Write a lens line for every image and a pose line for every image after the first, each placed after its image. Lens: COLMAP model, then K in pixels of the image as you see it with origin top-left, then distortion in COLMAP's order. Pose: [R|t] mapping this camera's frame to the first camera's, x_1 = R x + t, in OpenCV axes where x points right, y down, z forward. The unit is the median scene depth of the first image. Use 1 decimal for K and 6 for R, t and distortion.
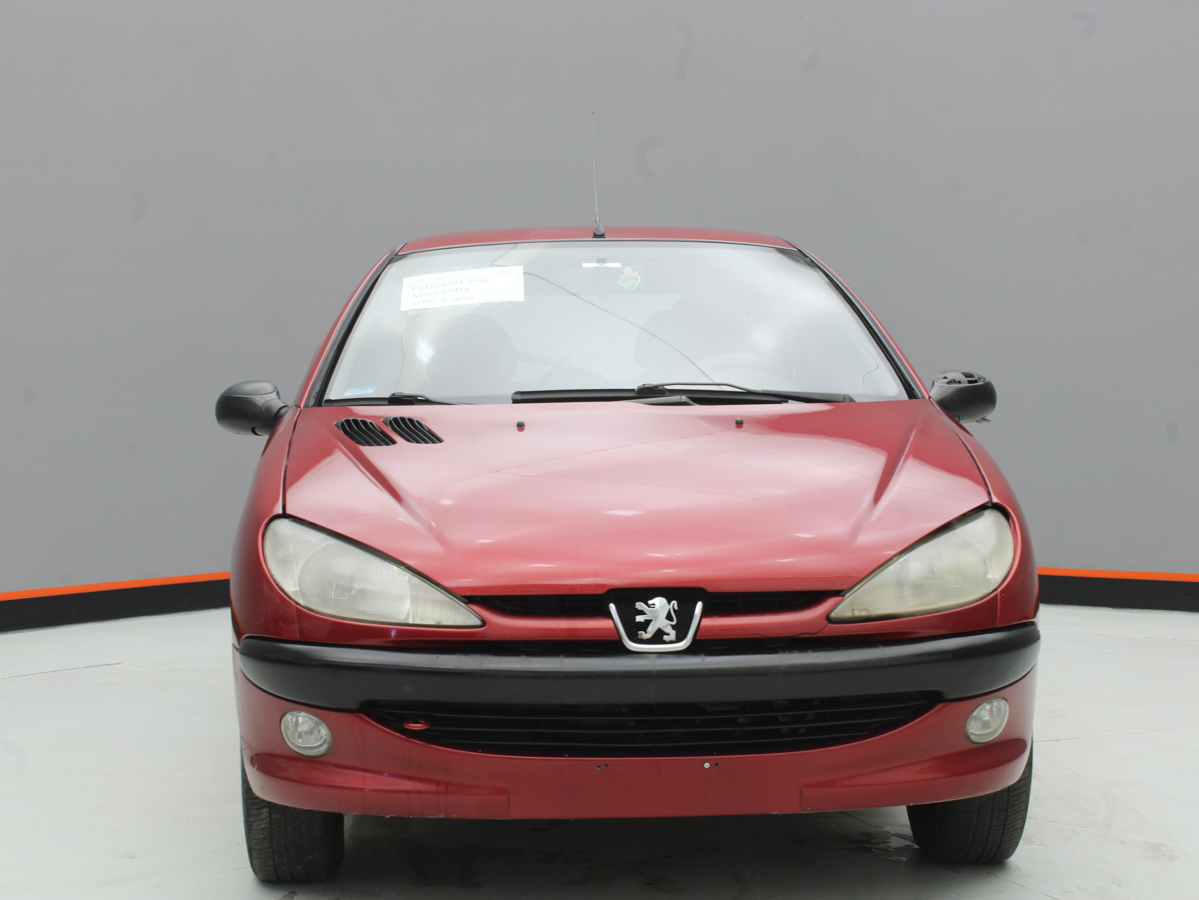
lens RADIAL K [[2203.1, 0, 592.6], [0, 2203.1, 442.8], [0, 0, 1]] dist [0.003505, 0.000000]
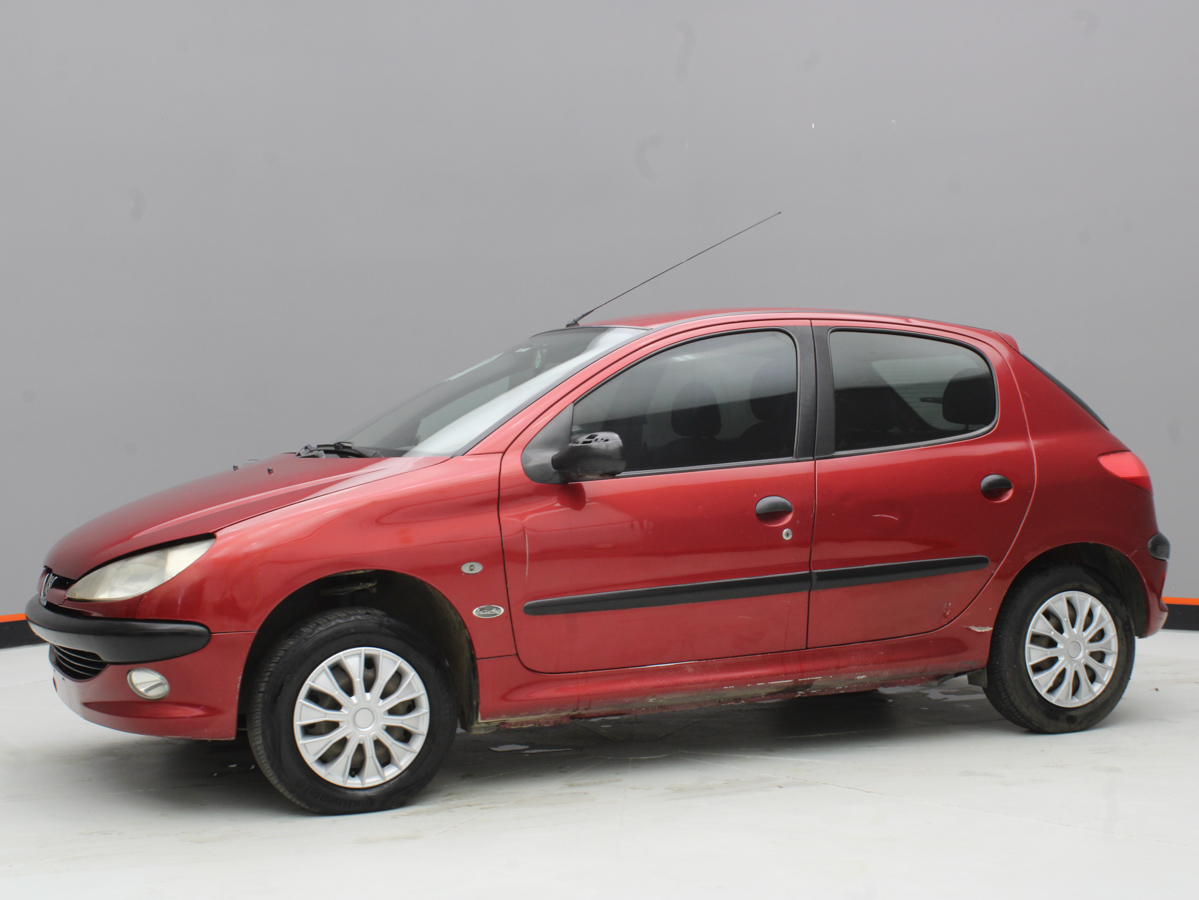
lens RADIAL K [[1785.5, 0, 602.7], [0, 1785.5, 453.4], [0, 0, 1]] dist [-0.034088, 0.000000]
pose [[0.374669, 0.023601, -0.926858, 1.393879], [-0.021927, 0.999622, 0.016590, -0.050153], [0.926899, 0.014108, 0.375045, 0.864382]]
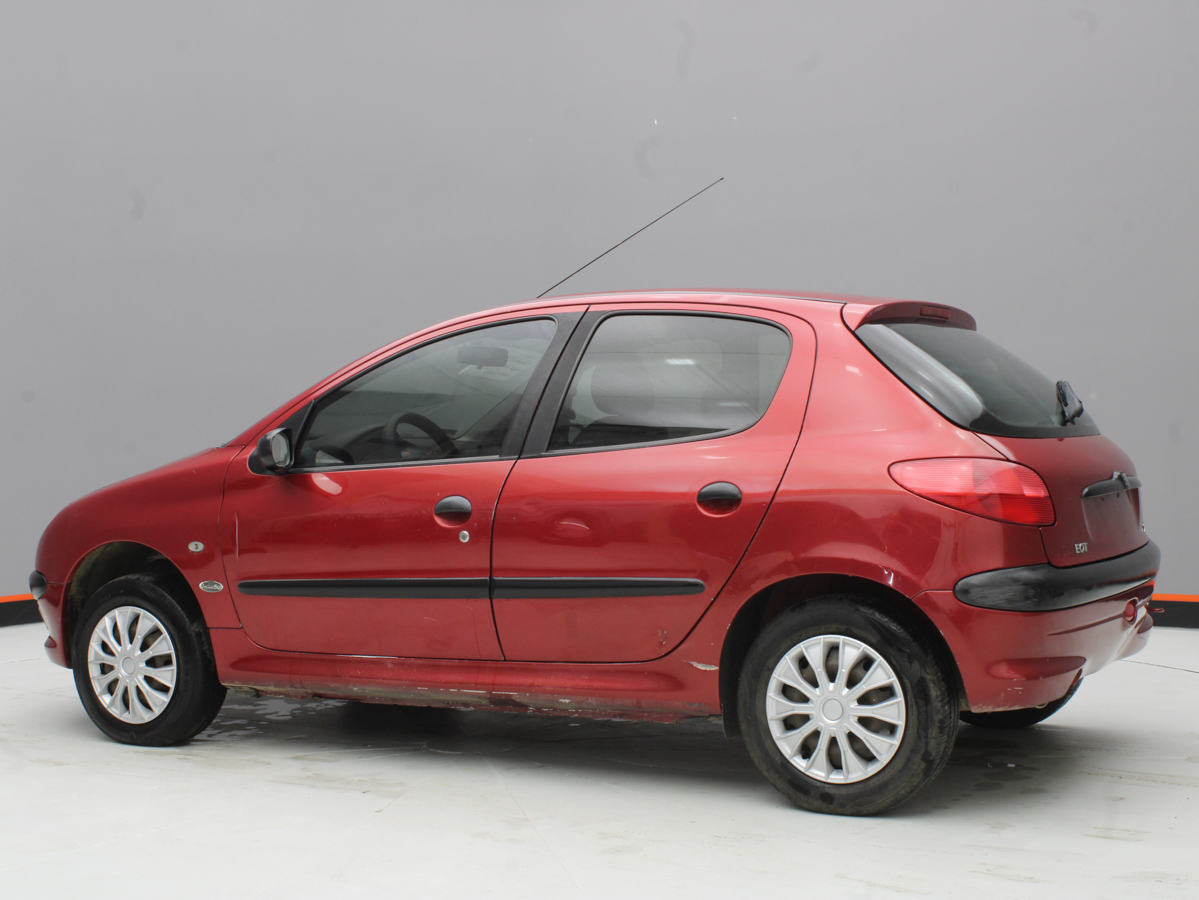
lens RADIAL K [[1785.5, 0, 594.7], [0, 1785.5, 458.6], [0, 0, 1]] dist [-0.034088, 0.000000]
pose [[-0.531743, 0.039469, -0.845986, 1.231392], [-0.008651, 0.998608, 0.052028, -0.092838], [0.846862, 0.034984, -0.530661, 2.247088]]
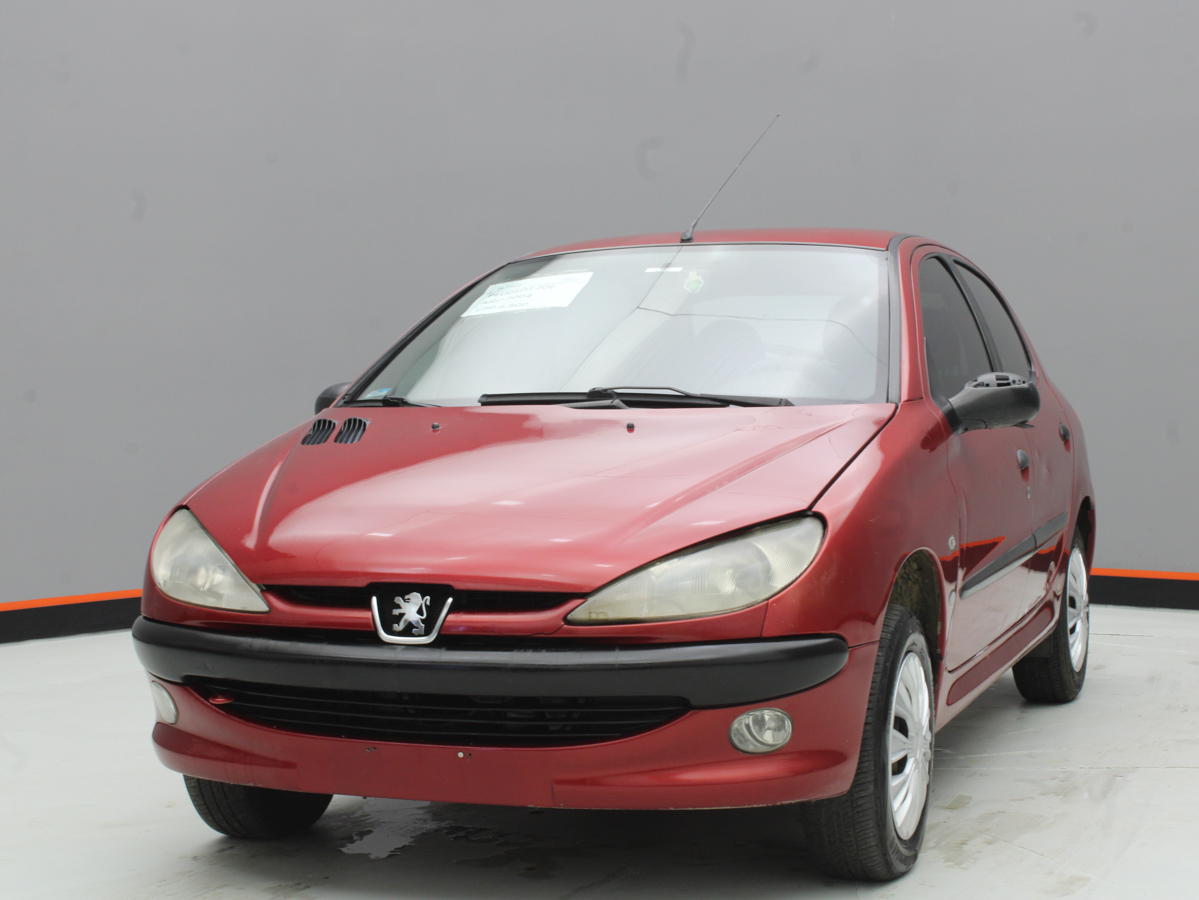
lens RADIAL K [[2203.1, 0, 598.8], [0, 2203.1, 449.2], [0, 0, 1]] dist [0.003505, 0.000000]
pose [[0.918326, 0.013287, -0.395602, 0.516863], [-0.010457, 0.999902, 0.009310, -0.009018], [0.395687, -0.004413, 0.918375, 0.065531]]
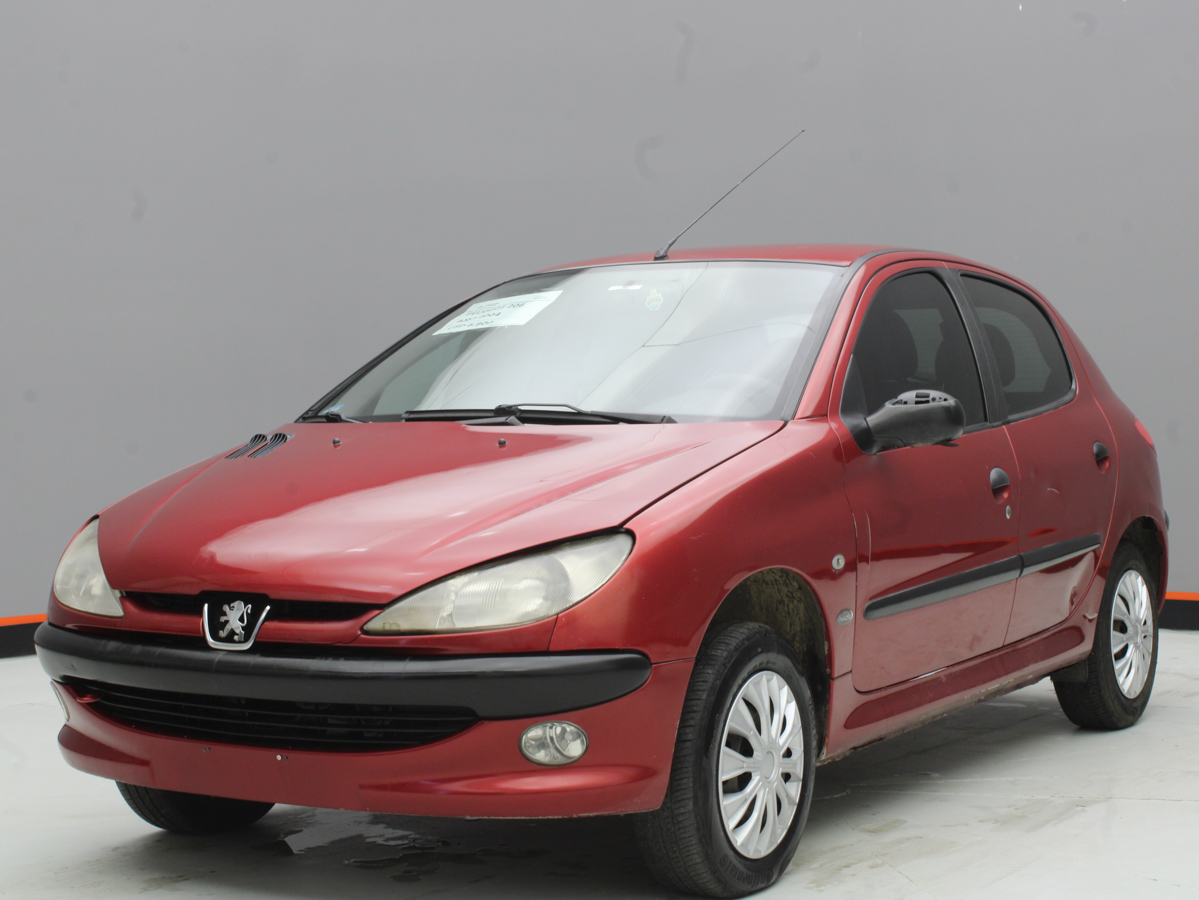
lens RADIAL K [[2203.1, 0, 593.0], [0, 2203.1, 452.2], [0, 0, 1]] dist [0.003505, 0.000000]
pose [[0.824266, 0.016577, -0.565960, 0.782127], [-0.015512, 0.999857, 0.006694, -0.013899], [0.565990, 0.003261, 0.824406, 0.188531]]
